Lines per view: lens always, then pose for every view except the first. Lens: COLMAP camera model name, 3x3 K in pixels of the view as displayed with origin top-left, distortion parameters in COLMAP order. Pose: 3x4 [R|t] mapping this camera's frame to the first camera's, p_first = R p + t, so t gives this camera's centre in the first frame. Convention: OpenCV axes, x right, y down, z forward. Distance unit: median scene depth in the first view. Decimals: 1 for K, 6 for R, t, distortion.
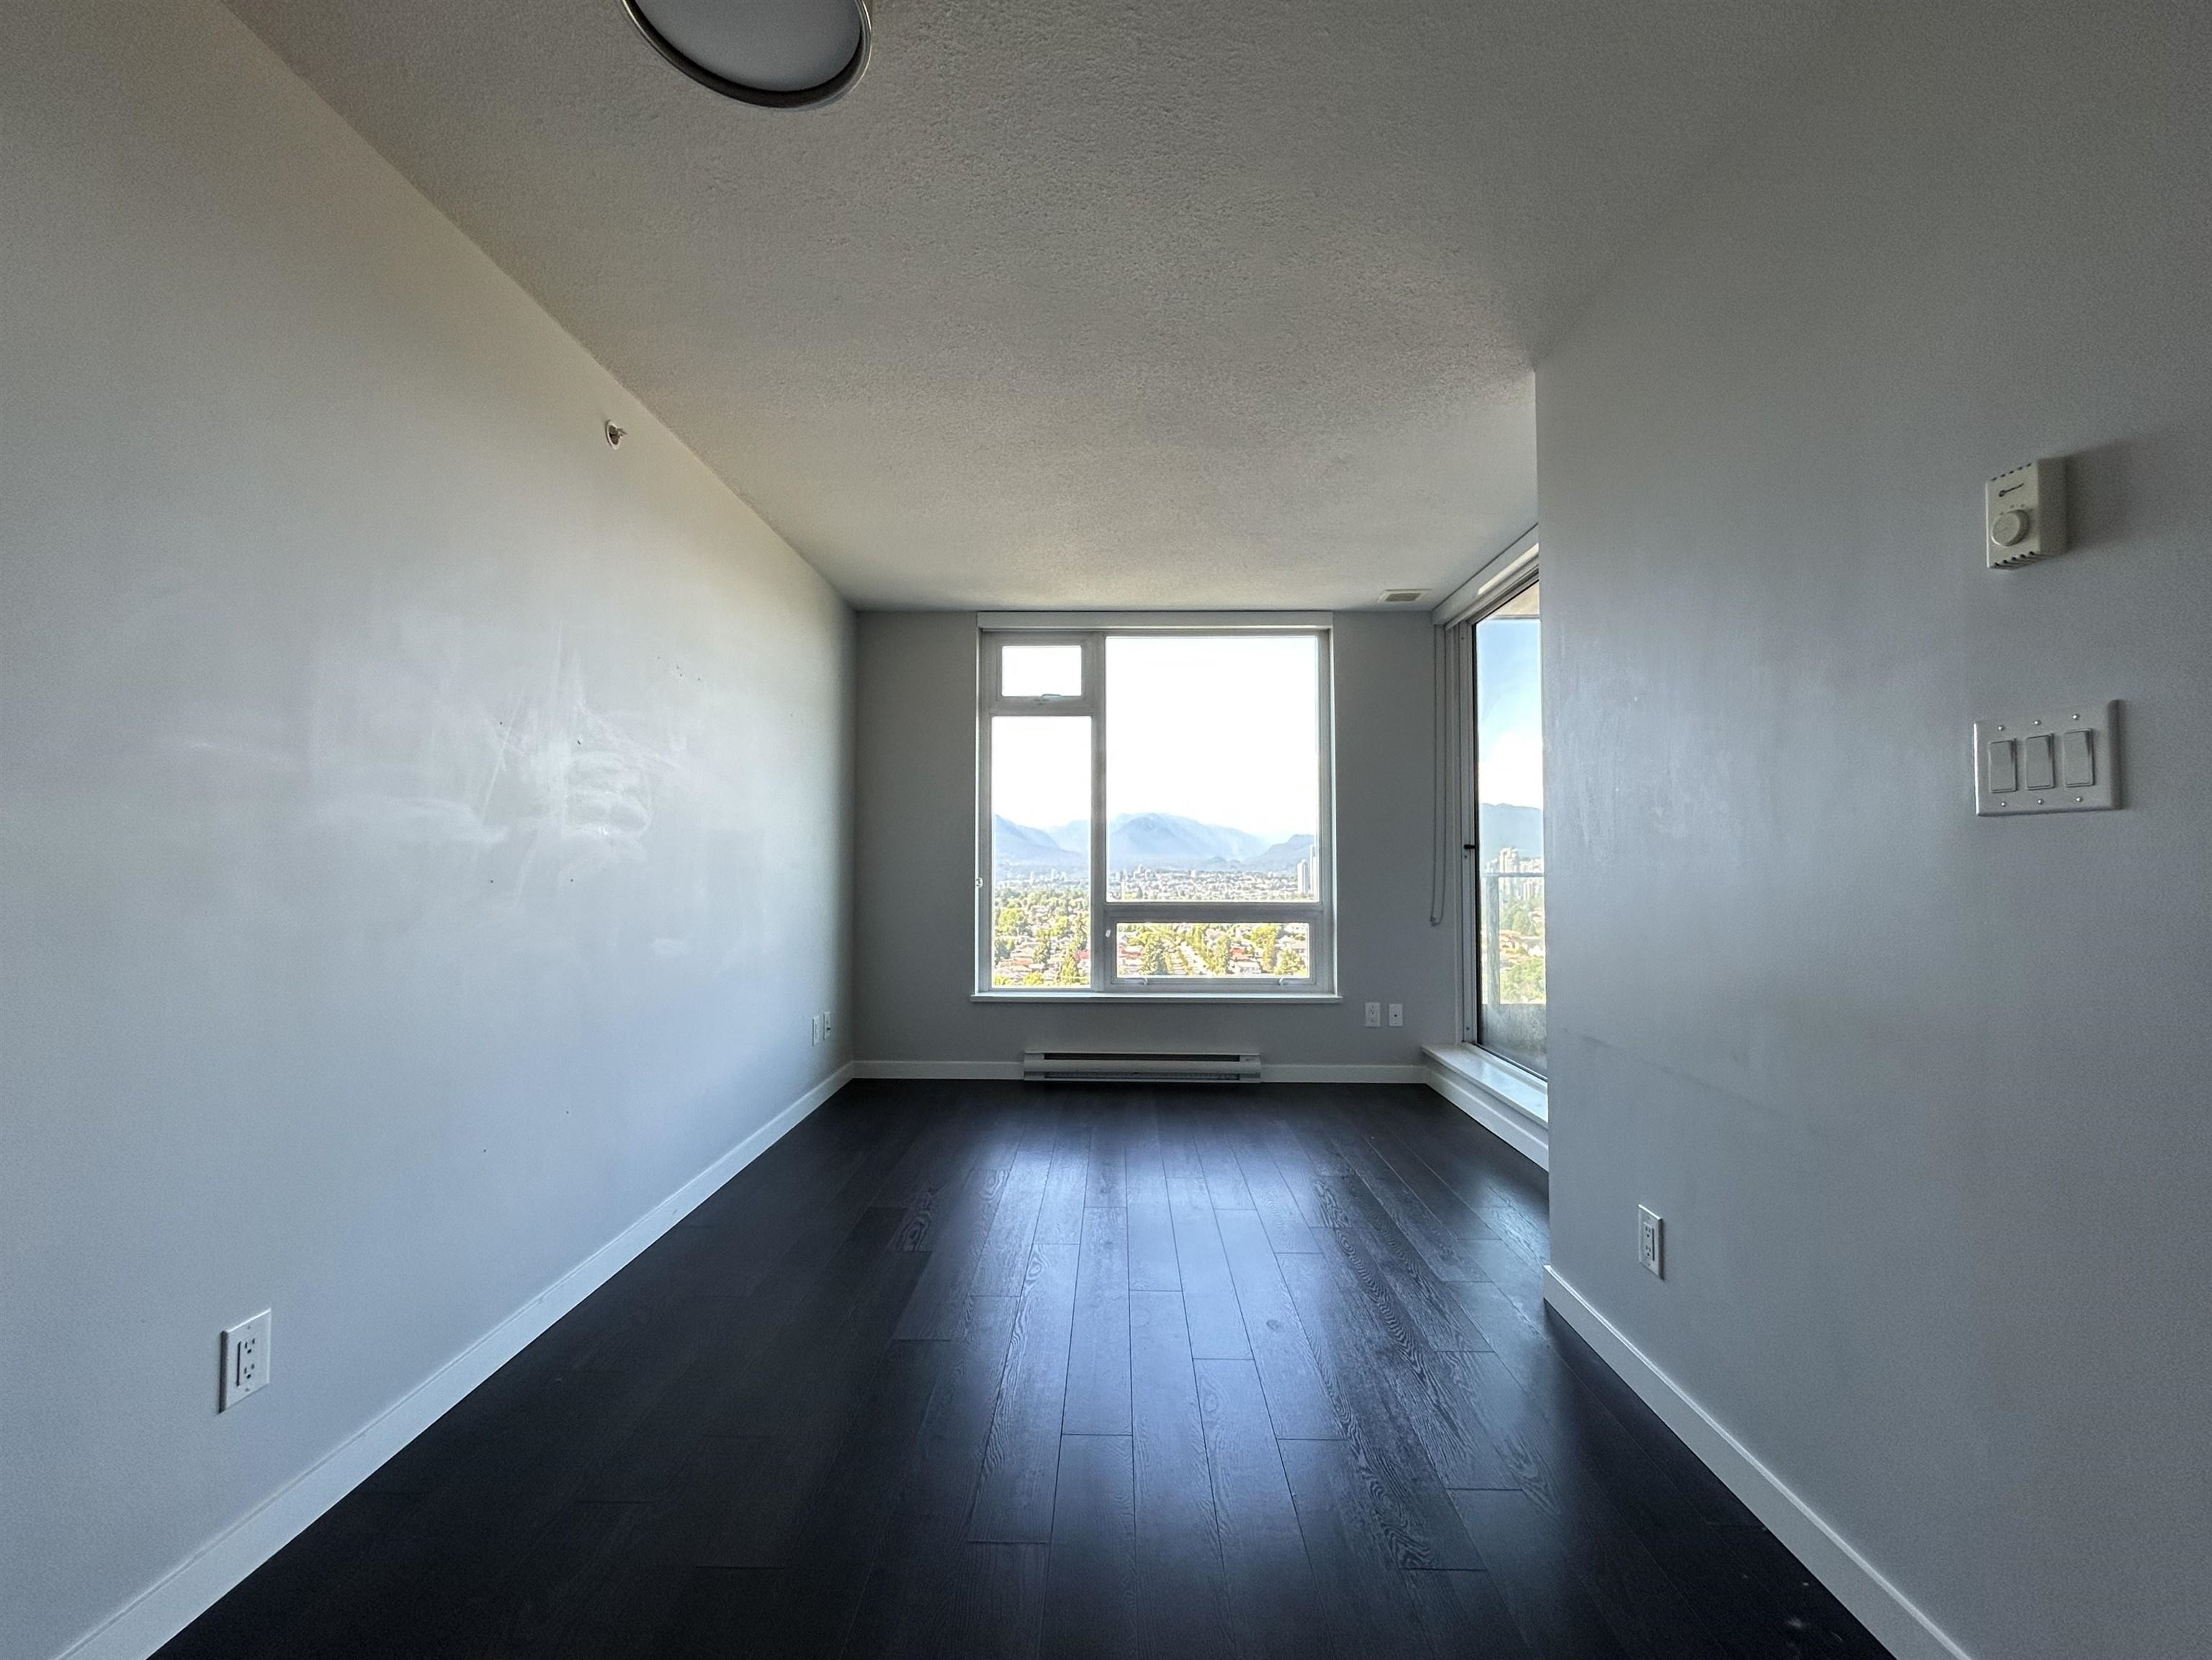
lens RADIAL K [[900.9, 0, 1136.4], [0, 900.9, 828.9], [0, 0, 1]] dist [-0.000998, 0.000222]
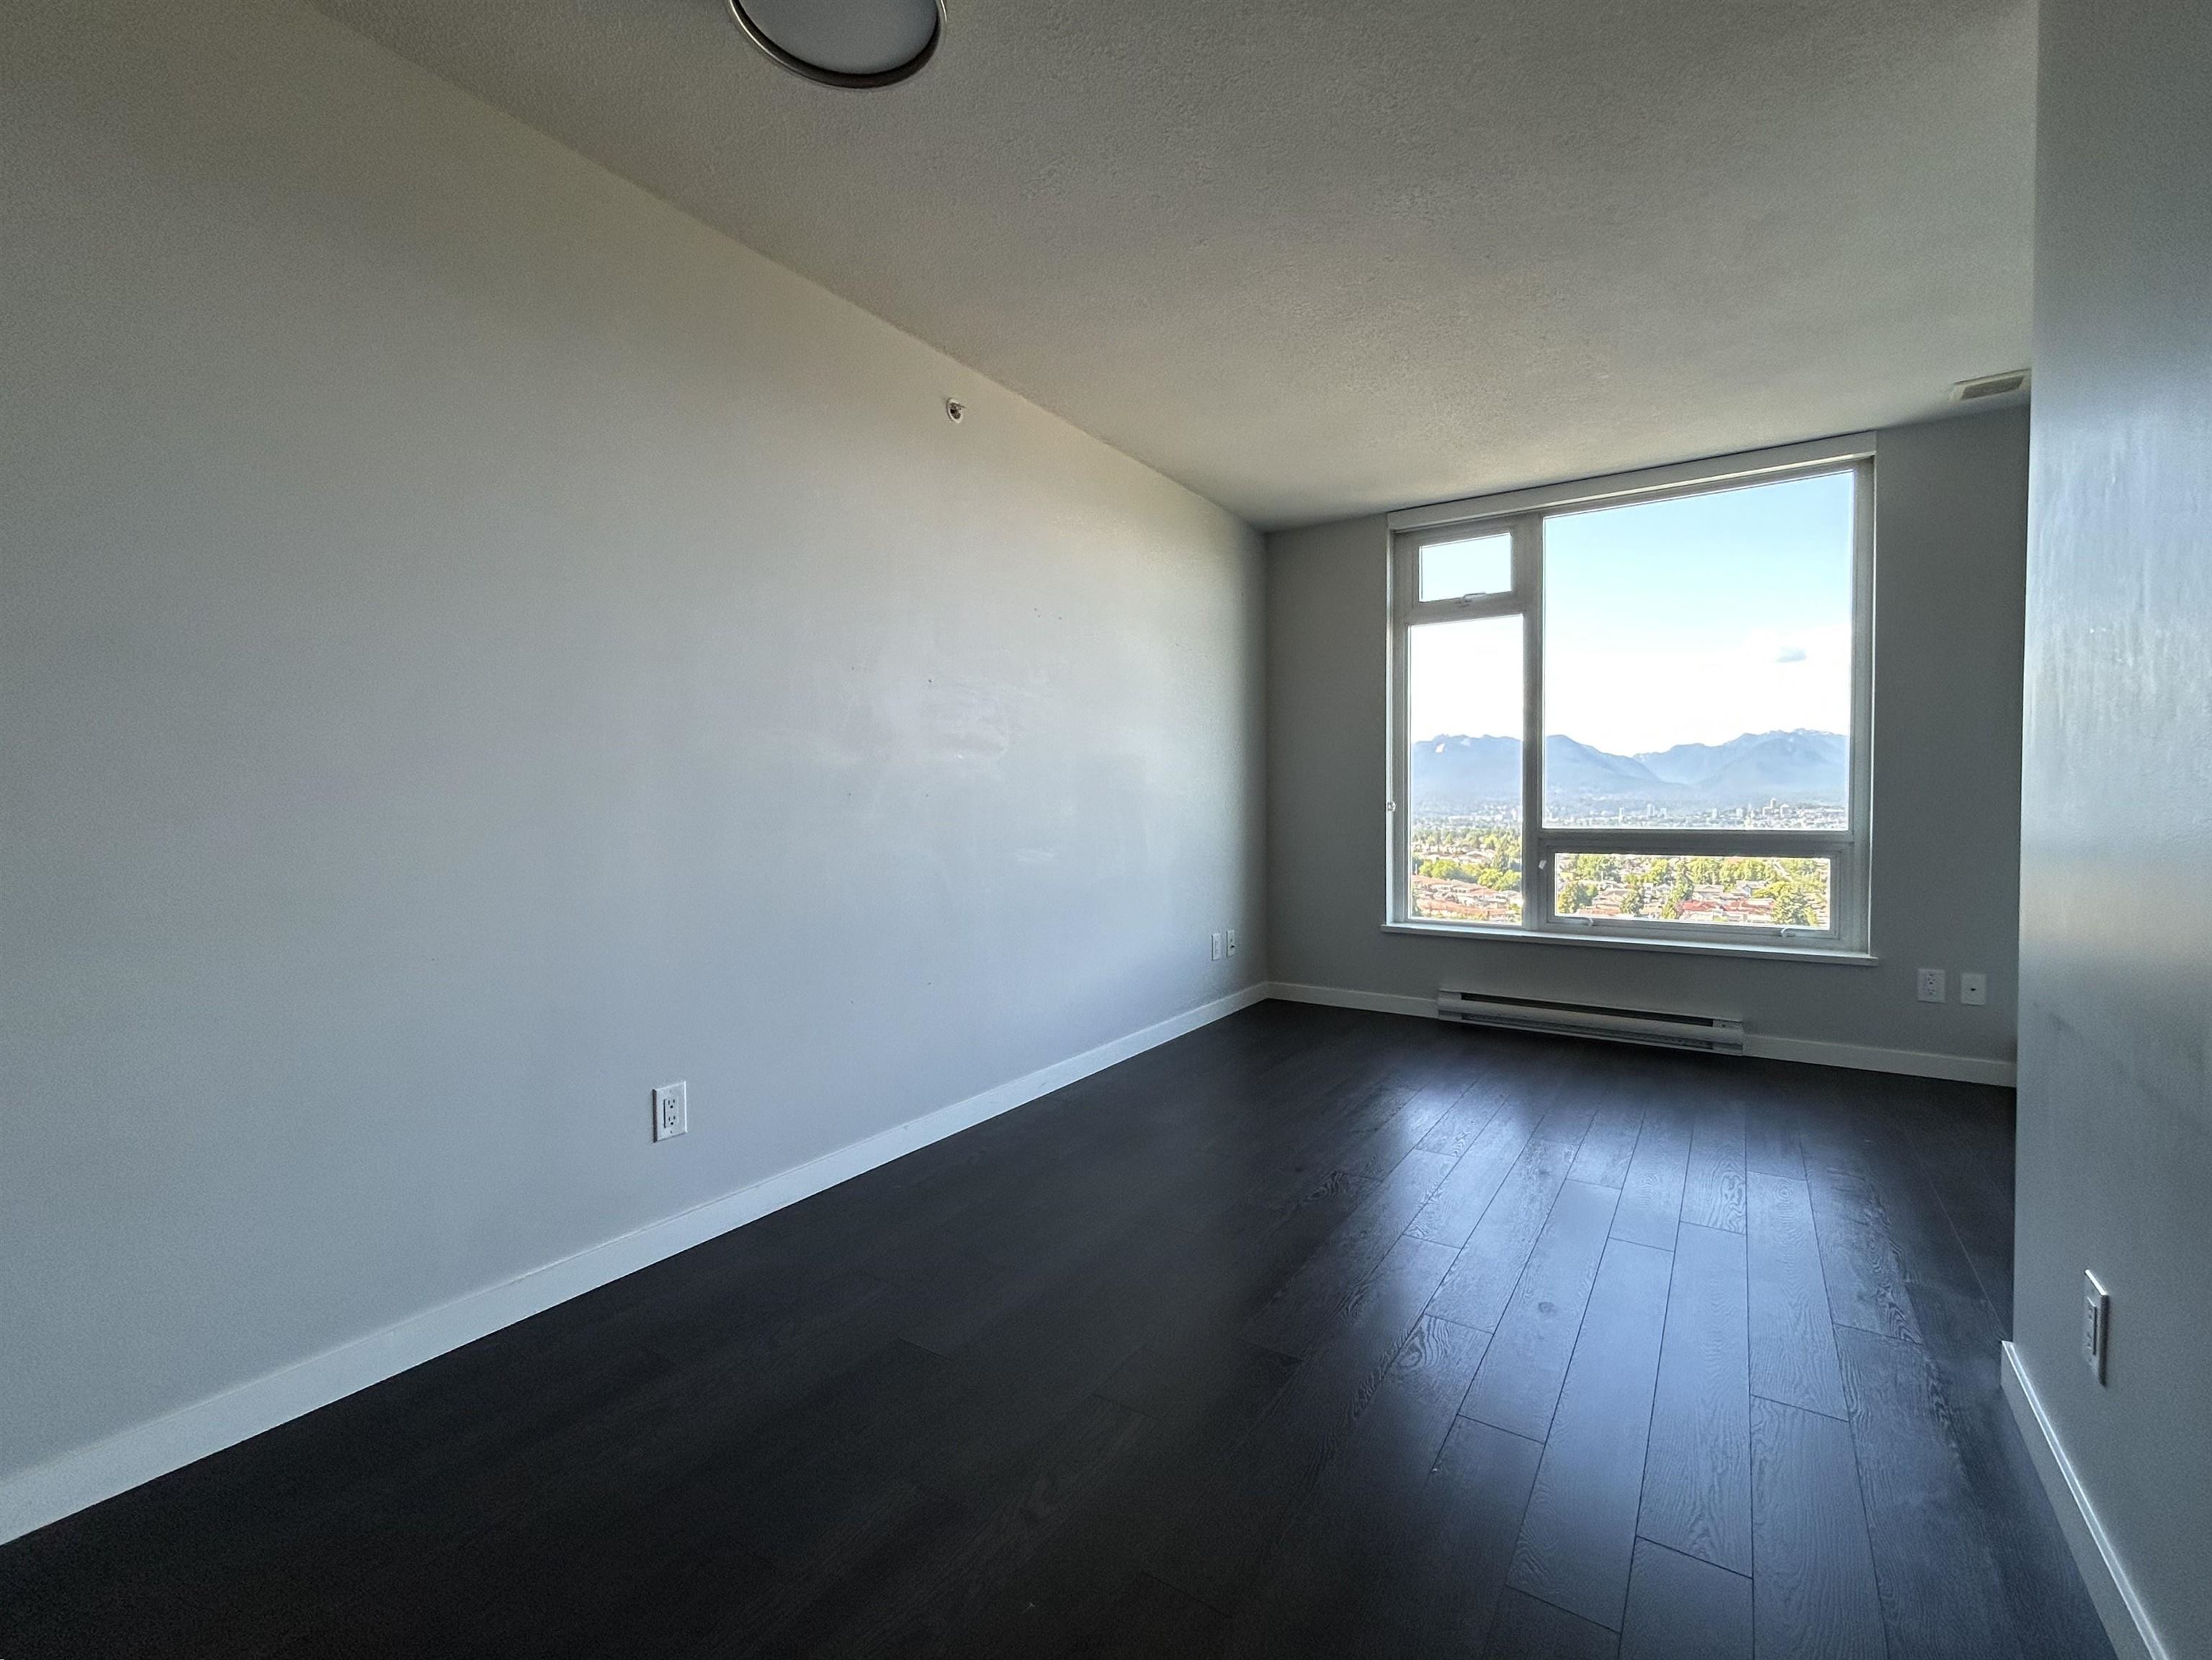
lens RADIAL K [[947.4, 0, 1176.4], [0, 947.4, 831.7], [0, 0, 1]] dist [-0.010345, 0.000076]
pose [[0.849668, 0.006818, -0.527274, 0.149770], [0.030946, 0.997548, 0.062768, 0.016359], [0.526410, -0.069649, 0.847374, 0.043814]]
